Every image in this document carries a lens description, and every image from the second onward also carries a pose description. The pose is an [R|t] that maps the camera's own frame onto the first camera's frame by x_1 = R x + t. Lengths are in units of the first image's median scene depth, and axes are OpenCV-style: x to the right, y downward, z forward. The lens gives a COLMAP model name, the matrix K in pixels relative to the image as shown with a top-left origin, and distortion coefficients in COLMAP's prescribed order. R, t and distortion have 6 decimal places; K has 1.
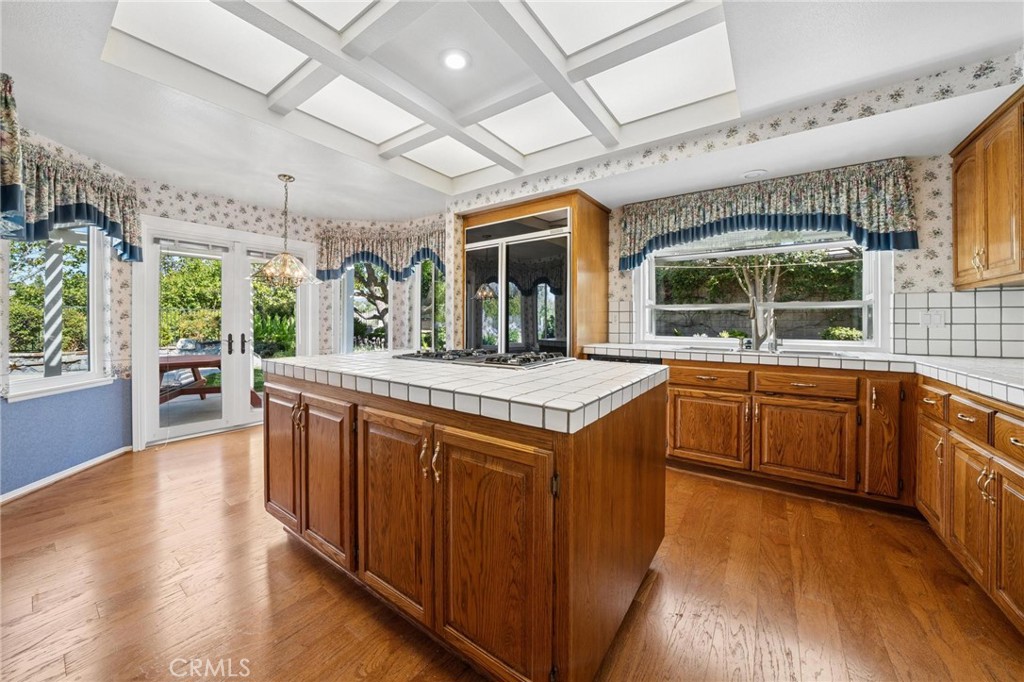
lens RADIAL K [[360.0, 0, 514.4], [0, 360.0, 330.8], [0, 0, 1]] dist [-0.019656, 0.001173]
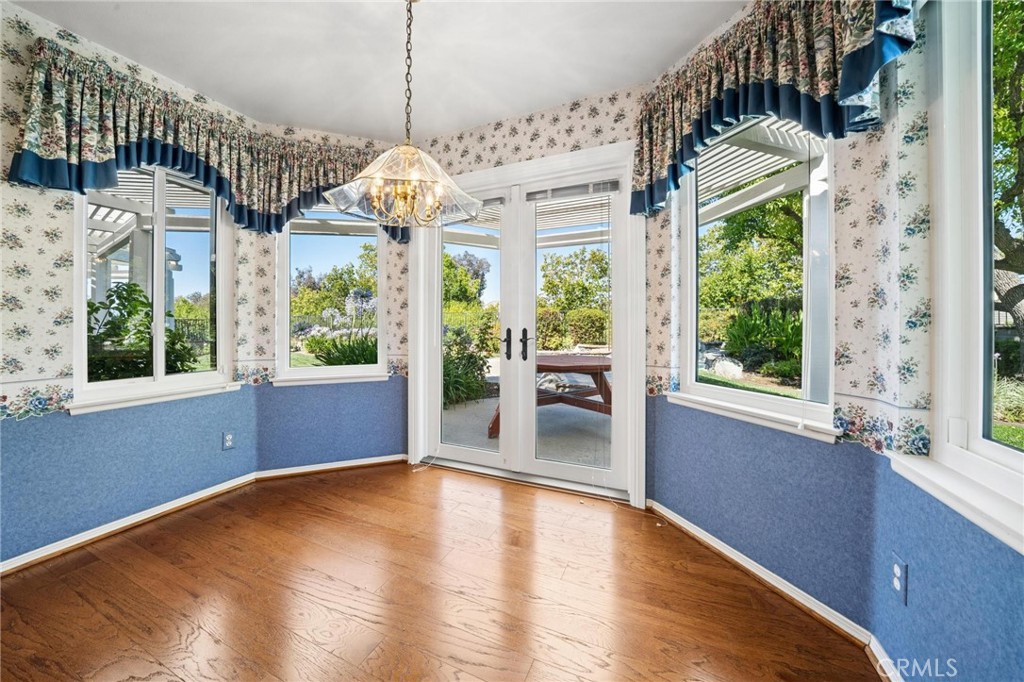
lens RADIAL K [[360.0, 0, 511.6], [0, 360.0, 327.2], [0, 0, 1]] dist [-0.019656, 0.001173]
pose [[0.189821, 0.005449, -0.981804, -0.154664], [-0.023579, 0.999721, 0.000989, 0.006056], [0.981535, 0.022962, 0.189897, 0.916651]]
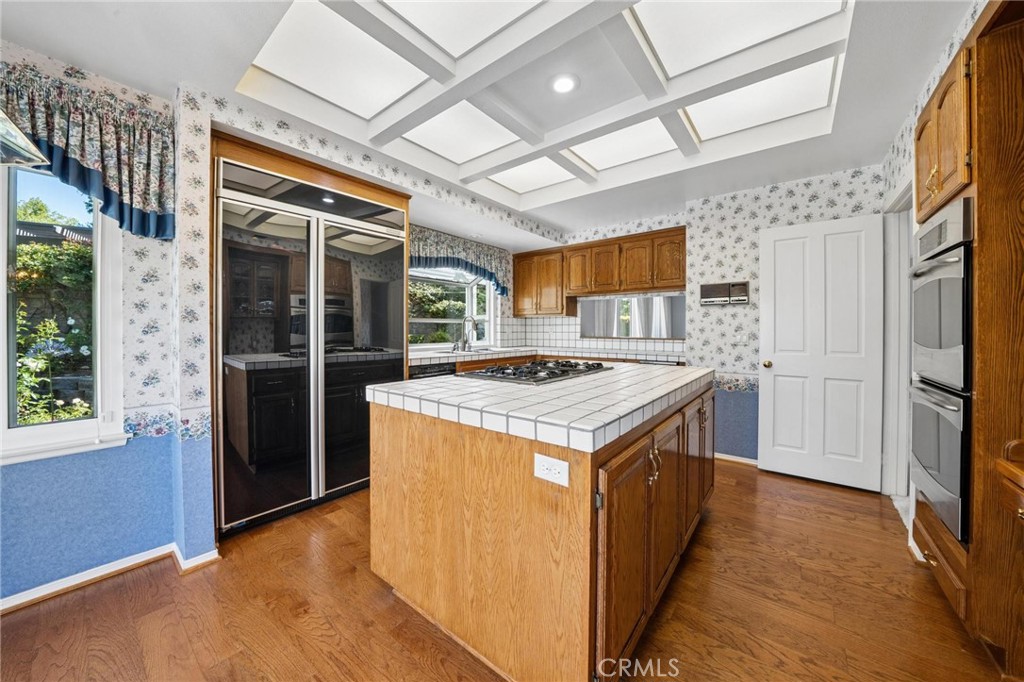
lens RADIAL K [[360.0, 0, 516.5], [0, 360.0, 331.9], [0, 0, 1]] dist [-0.019656, 0.001173]
pose [[0.054201, -0.008417, 0.998495, -0.667363], [0.025478, 0.999651, 0.007043, -0.030094], [-0.998205, 0.025058, 0.054397, 0.596476]]
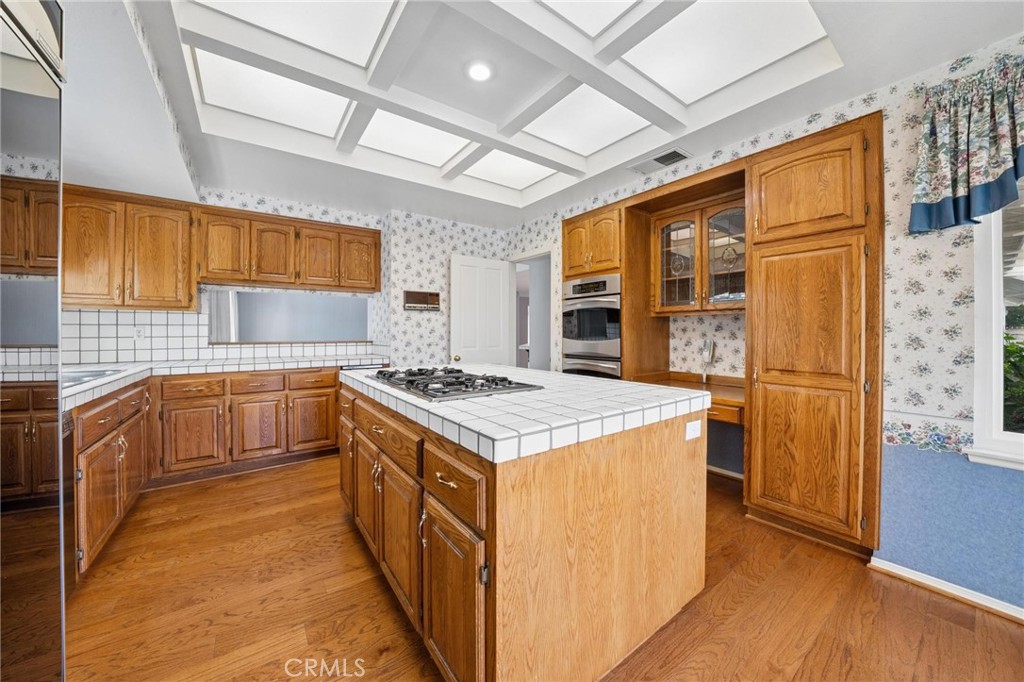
lens RADIAL K [[360.0, 0, 506.7], [0, 360.0, 333.6], [0, 0, 1]] dist [-0.019656, 0.001173]
pose [[-0.944021, -0.001158, 0.329884, -0.319499], [0.009383, 0.999495, 0.030359, -0.040747], [-0.329753, 0.031754, -0.943533, 1.030101]]
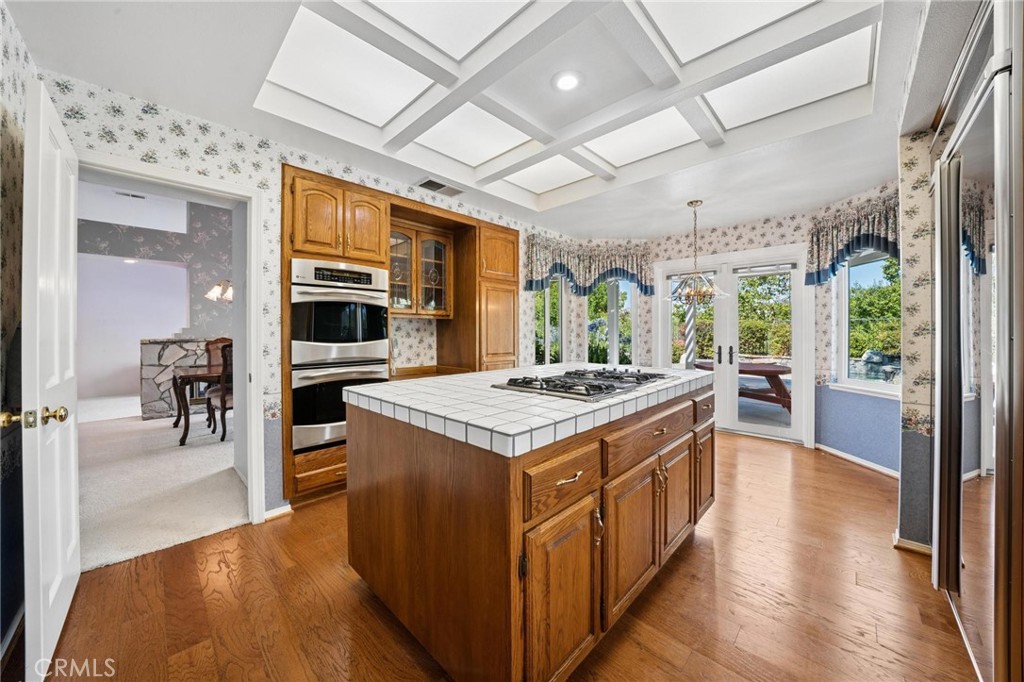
lens RADIAL K [[360.0, 0, 512.7], [0, 360.0, 333.0], [0, 0, 1]] dist [-0.019656, 0.001173]
pose [[-0.155331, 0.004049, -0.987854, 0.446772], [-0.023066, 0.999704, 0.007724, -0.026583], [0.987593, 0.023986, -0.155192, 0.547220]]
